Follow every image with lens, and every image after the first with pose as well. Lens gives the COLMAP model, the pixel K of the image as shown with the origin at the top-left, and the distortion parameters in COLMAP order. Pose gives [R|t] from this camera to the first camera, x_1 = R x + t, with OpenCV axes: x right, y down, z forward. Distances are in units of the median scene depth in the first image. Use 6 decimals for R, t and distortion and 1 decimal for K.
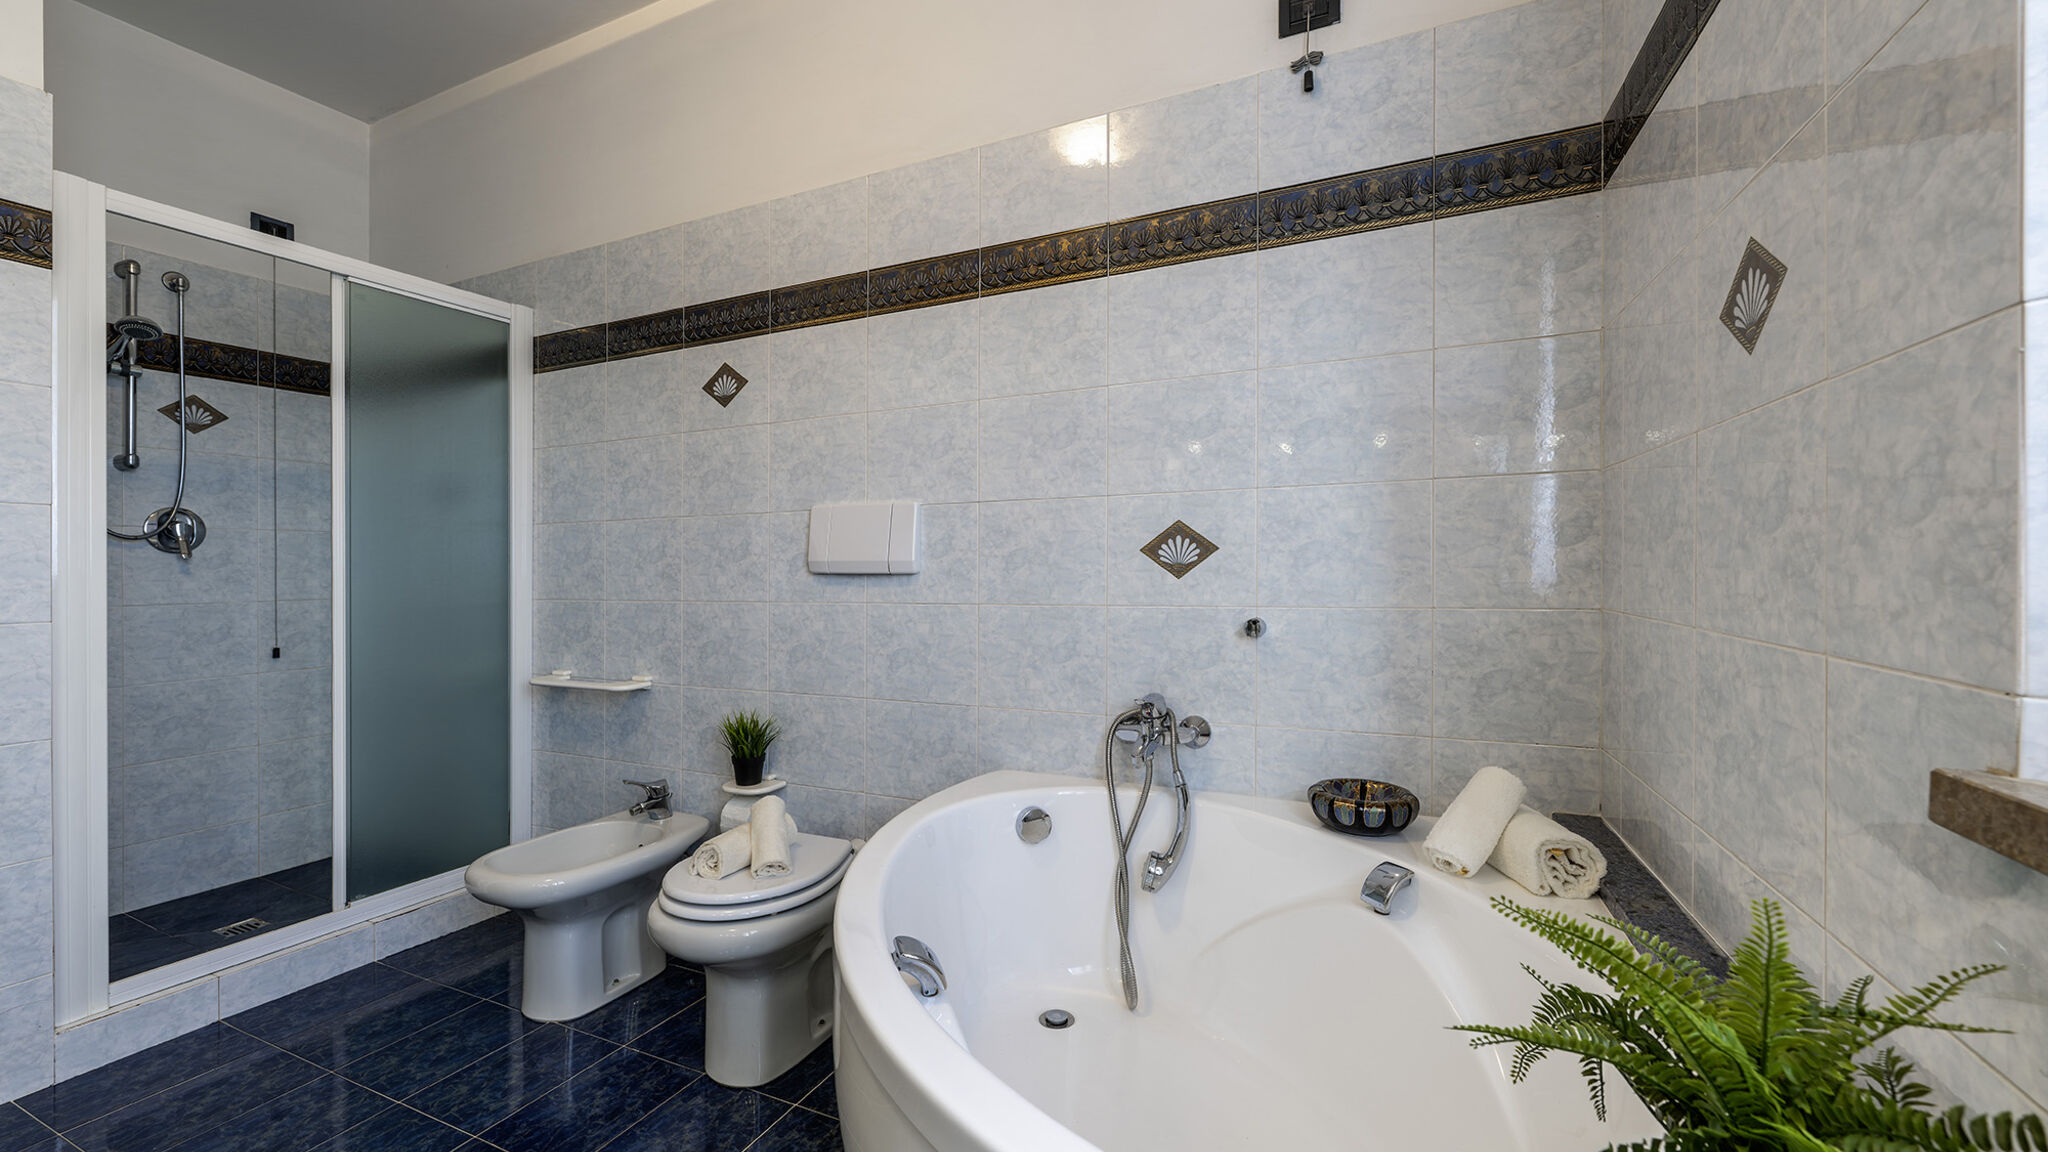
lens RADIAL K [[835.6, 0, 1034.2], [0, 835.6, 570.3], [0, 0, 1]] dist [0.001740, -0.000048]
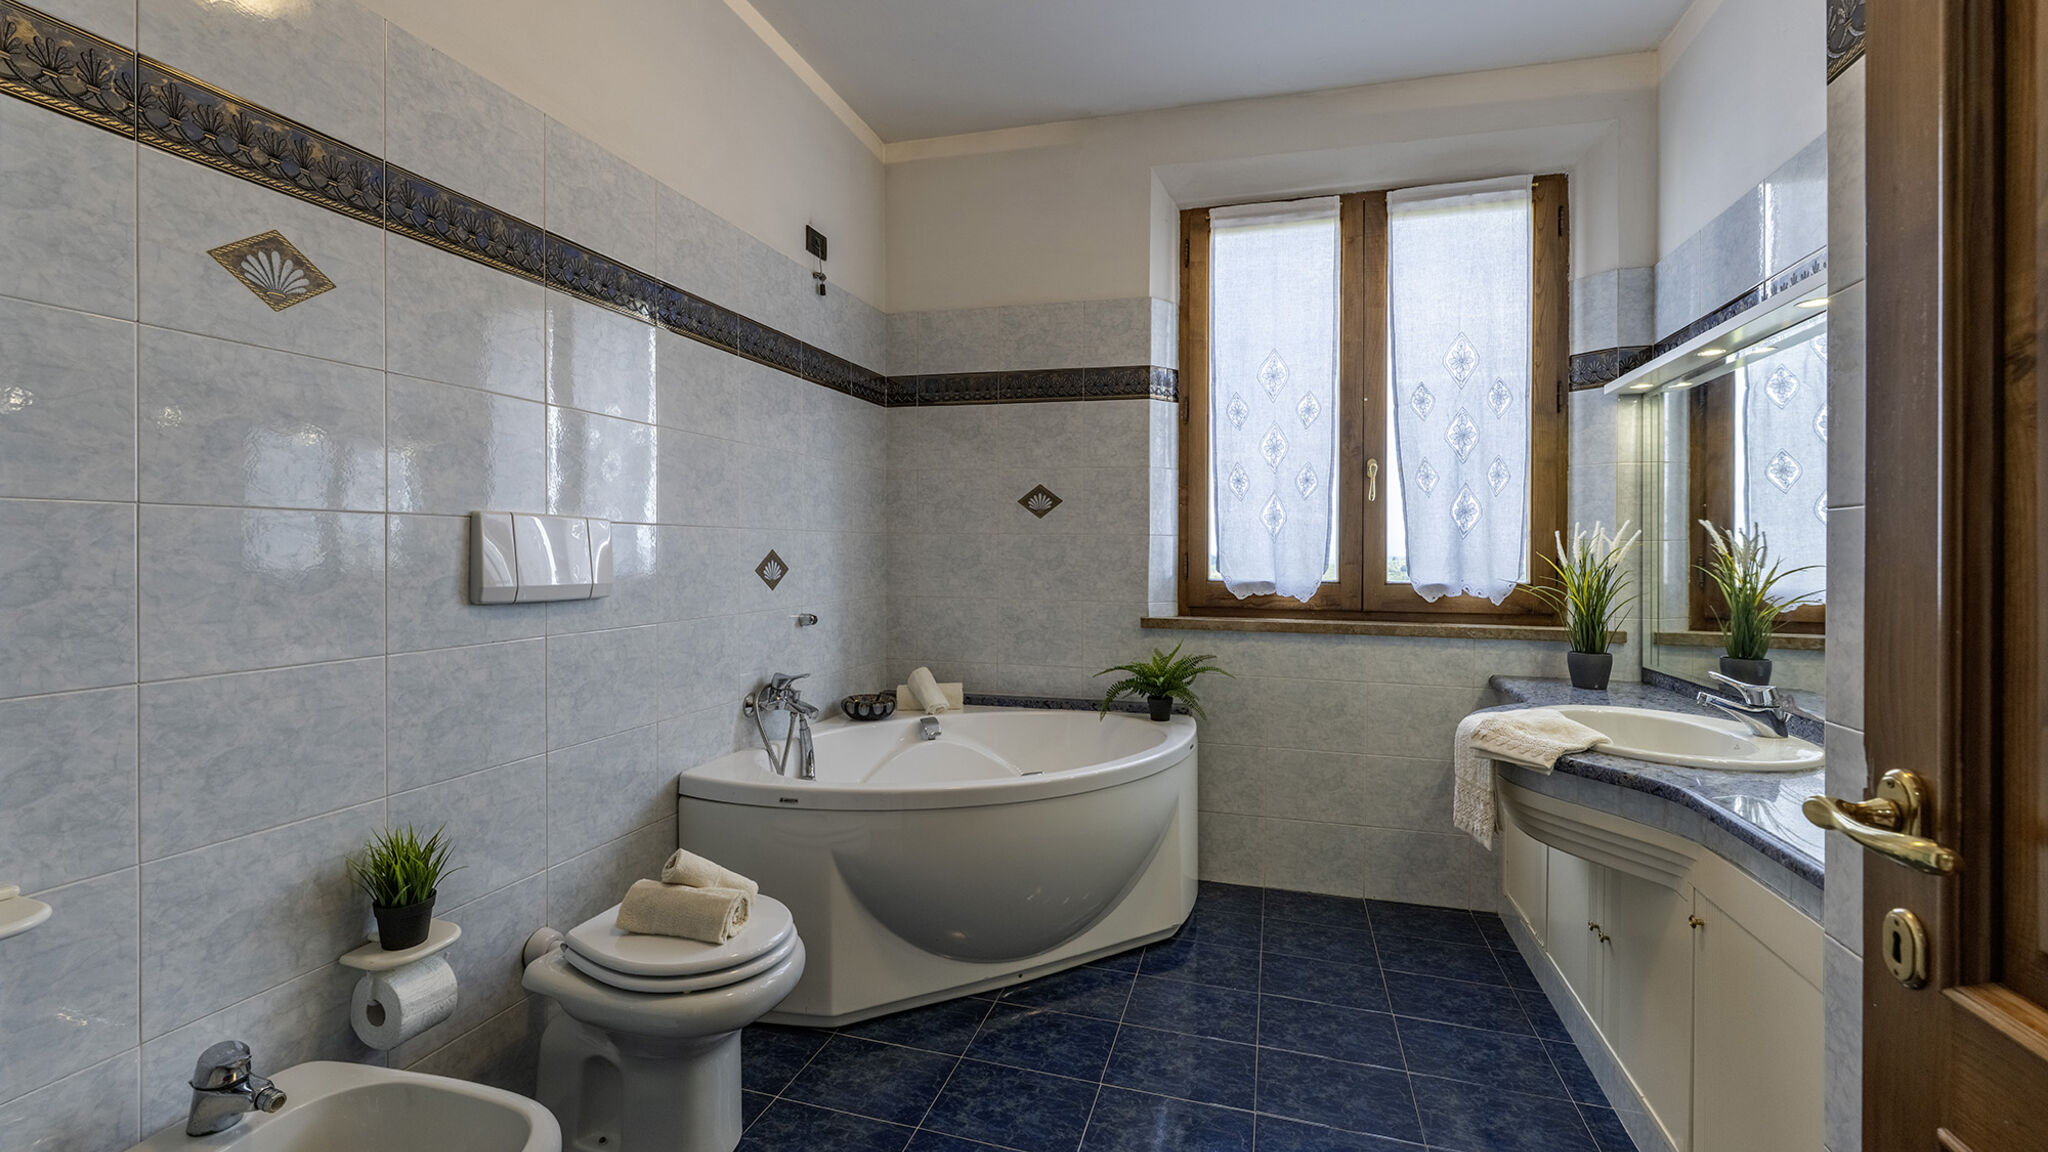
lens RADIAL K [[835.6, 0, 1031.3], [0, 835.6, 566.0], [0, 0, 1]] dist [0.001740, -0.000048]
pose [[-0.151049, -0.009925, 0.988476, -1.126735], [-0.001274, 0.999951, 0.009845, -0.040231], [-0.988525, 0.000228, -0.151054, 0.680578]]
